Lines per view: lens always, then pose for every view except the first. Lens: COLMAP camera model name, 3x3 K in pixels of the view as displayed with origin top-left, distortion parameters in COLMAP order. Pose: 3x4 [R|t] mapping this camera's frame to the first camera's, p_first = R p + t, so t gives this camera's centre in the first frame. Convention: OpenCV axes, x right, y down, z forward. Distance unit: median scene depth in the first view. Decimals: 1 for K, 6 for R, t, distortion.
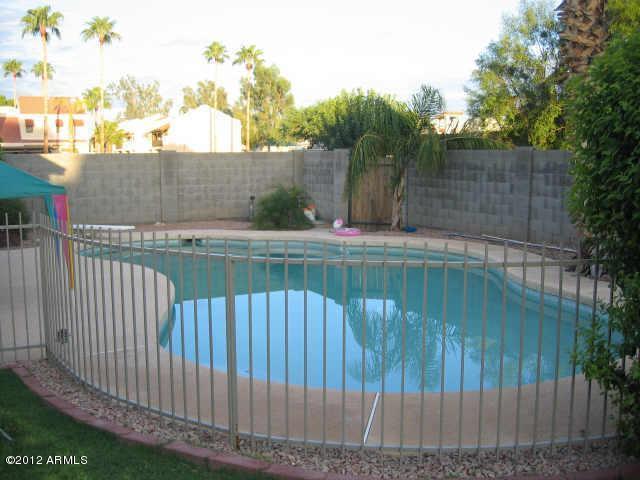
lens RADIAL K [[704.5, 0, 320.0], [0, 704.5, 240.0], [0, 0, 1]] dist [-0.094233, 0.025133]
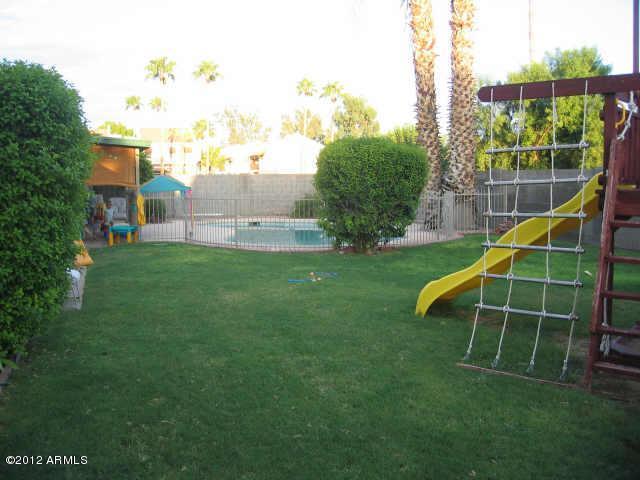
lens RADIAL K [[704.5, 0, 320.0], [0, 704.5, 240.0], [0, 0, 1]] dist [-0.094233, 0.025133]
pose [[0.989861, 0.010518, -0.141649, 0.041298], [-0.015024, 0.999413, -0.030780, 0.016748], [0.141243, 0.032596, 0.989438, -0.129334]]
